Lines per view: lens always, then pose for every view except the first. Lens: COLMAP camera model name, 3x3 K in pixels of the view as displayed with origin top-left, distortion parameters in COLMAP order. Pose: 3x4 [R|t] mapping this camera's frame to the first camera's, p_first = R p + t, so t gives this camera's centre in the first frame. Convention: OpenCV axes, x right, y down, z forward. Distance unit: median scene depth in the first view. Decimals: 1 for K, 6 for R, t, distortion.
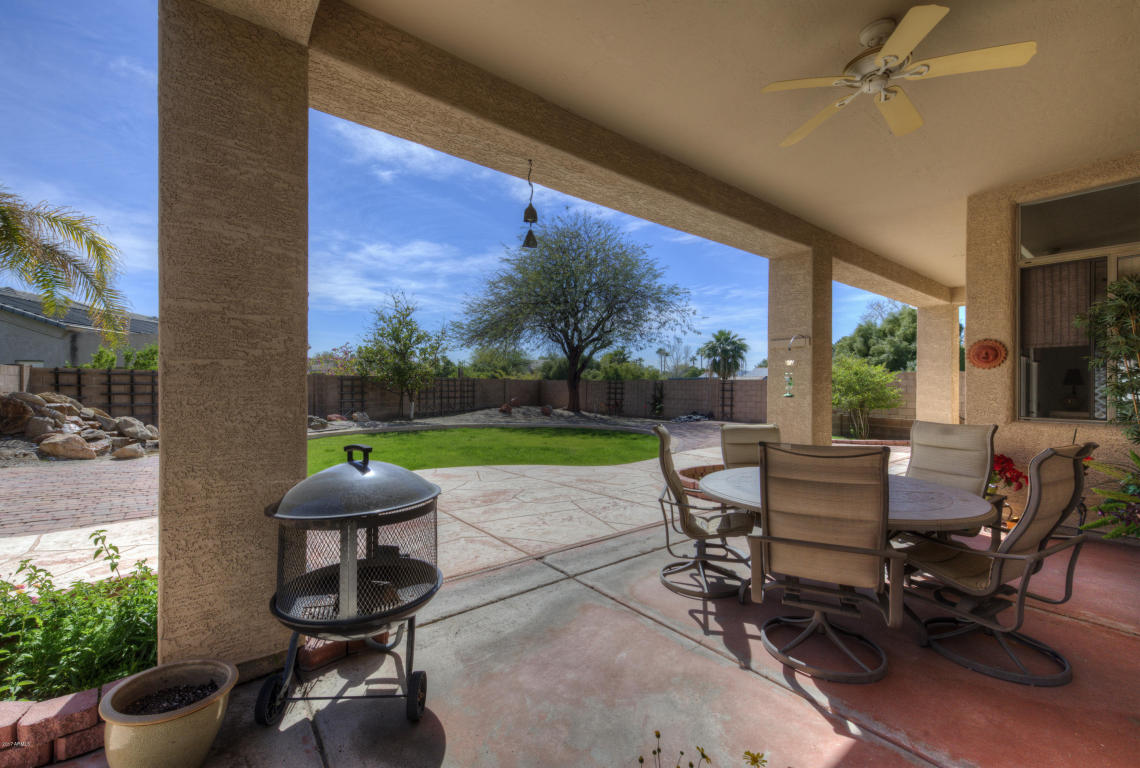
lens RADIAL K [[461.8, 0, 550.9], [0, 461.8, 388.5], [0, 0, 1]] dist [0.002084, 0.000197]
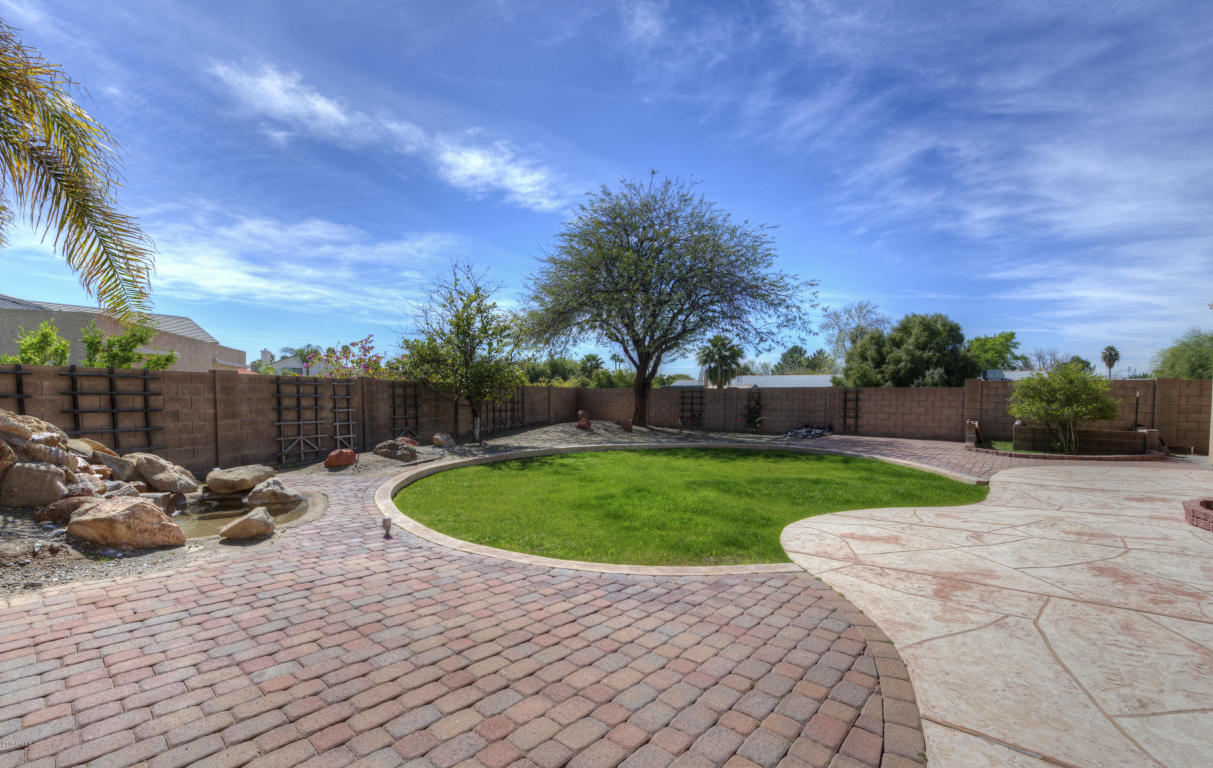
lens RADIAL K [[510.9, 0, 606.5], [0, 510.9, 384.0], [0, 0, 1]] dist [-0.000946, 0.000049]
pose [[0.973309, 0.003688, 0.229468, -0.298061], [0.002289, 0.999665, -0.025773, -0.002372], [-0.229486, 0.025611, 0.972975, 0.159163]]
